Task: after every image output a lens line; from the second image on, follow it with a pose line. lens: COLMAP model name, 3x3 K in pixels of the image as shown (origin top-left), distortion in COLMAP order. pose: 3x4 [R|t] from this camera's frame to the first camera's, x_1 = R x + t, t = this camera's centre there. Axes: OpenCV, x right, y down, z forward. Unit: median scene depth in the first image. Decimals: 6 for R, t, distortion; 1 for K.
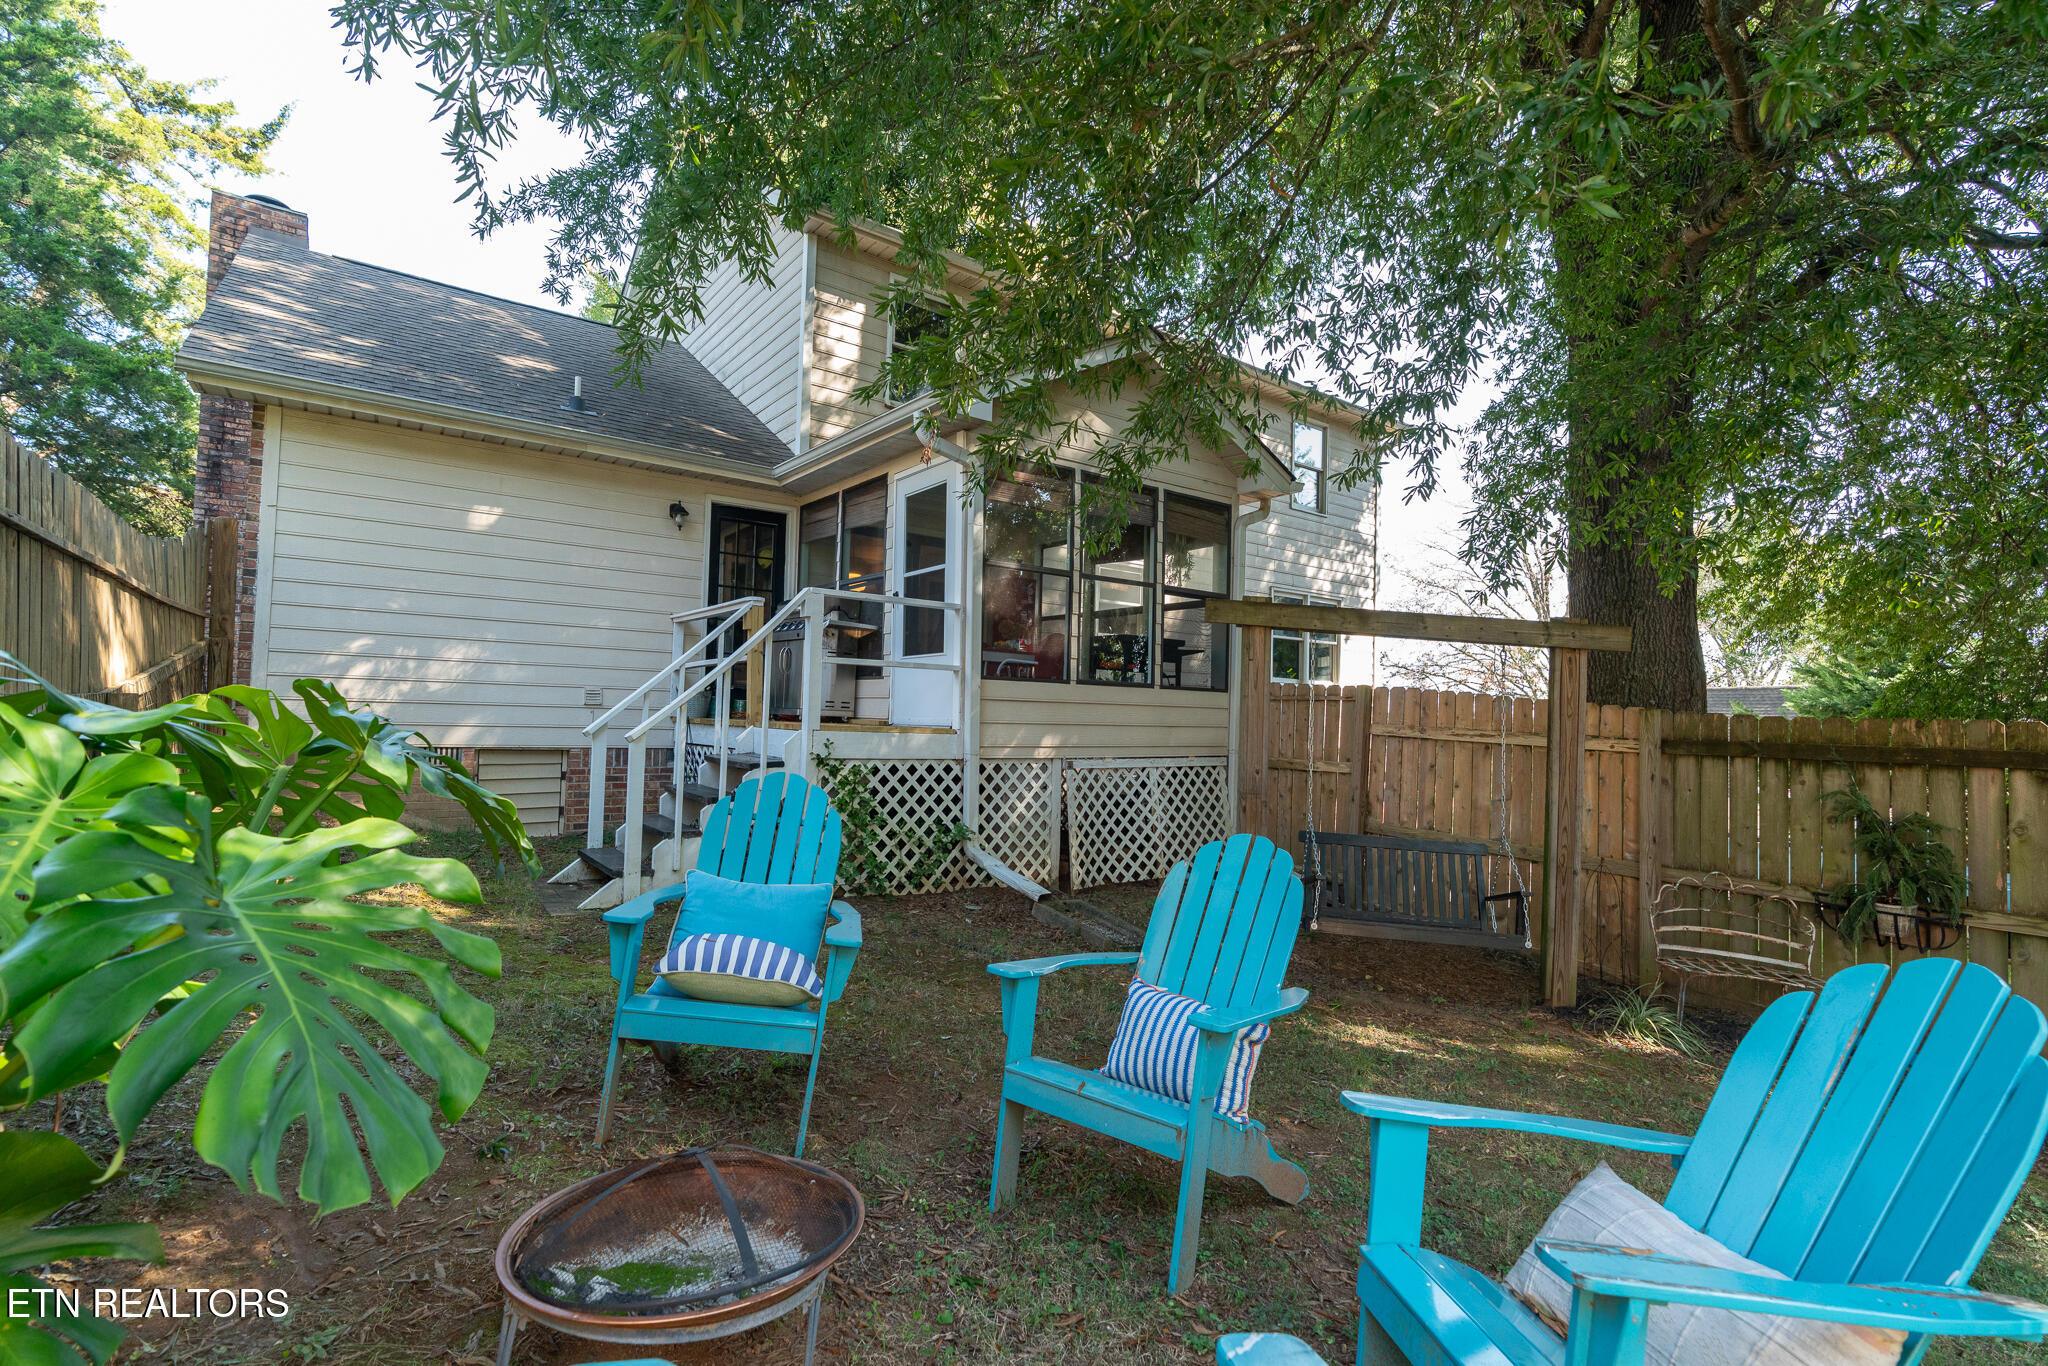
lens RADIAL K [[936.0, 0, 1024.0], [0, 936.0, 683.0], [0, 0, 1]] dist [-0.001877, -0.000094]
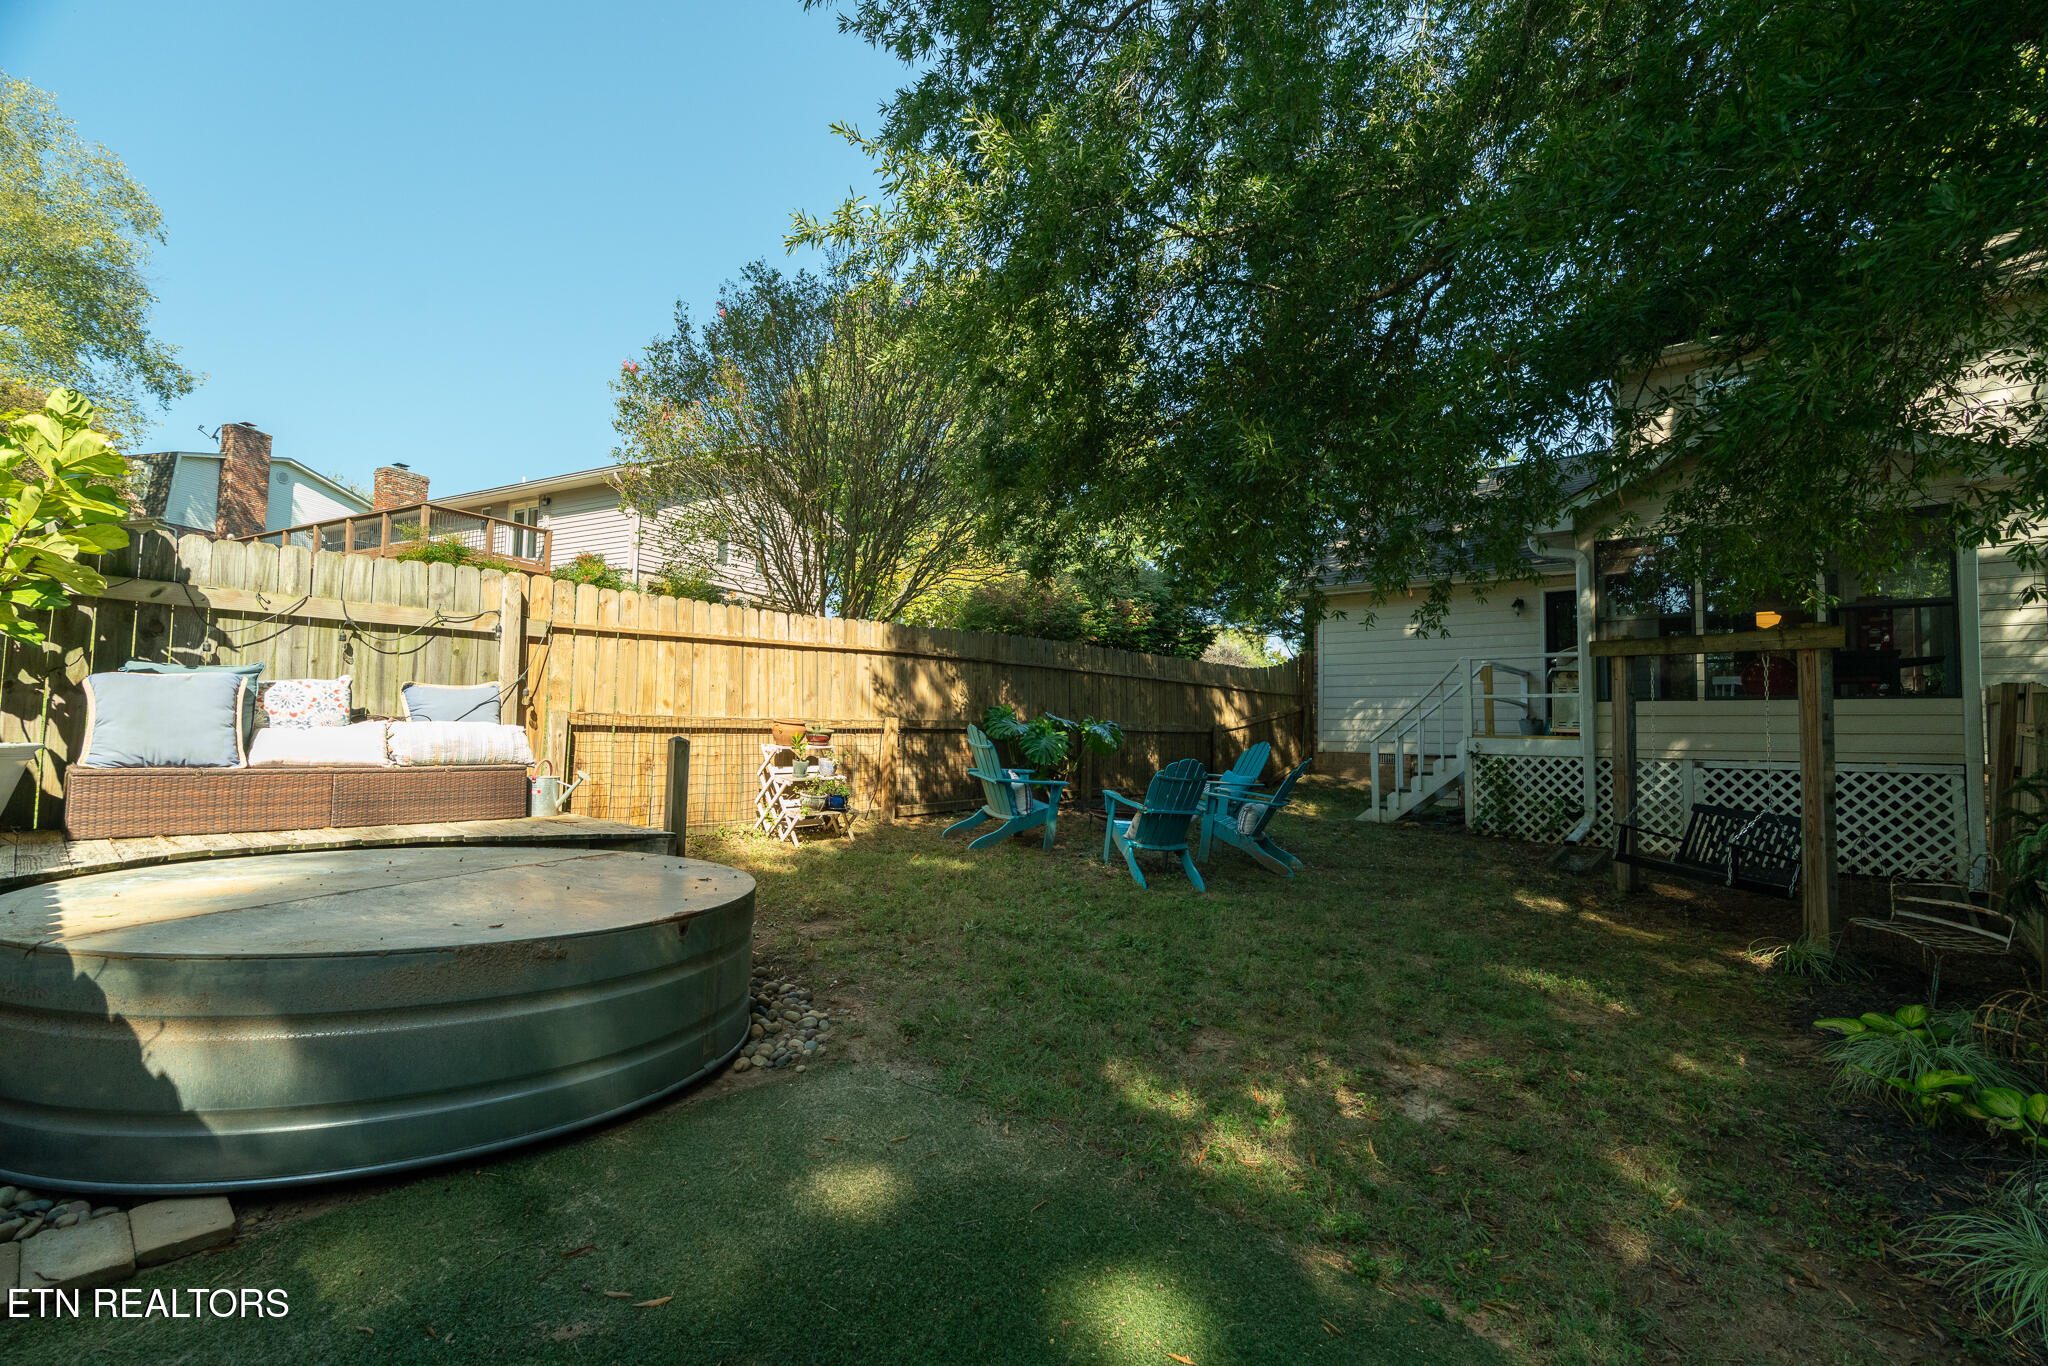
lens RADIAL K [[936.0, 0, 1024.0], [0, 936.0, 683.0], [0, 0, 1]] dist [-0.001877, -0.000094]
pose [[0.215645, -0.080046, -0.973185, 1.222652], [0.024493, 0.996764, -0.076558, 0.058488], [0.976165, -0.007327, 0.216908, -0.181478]]
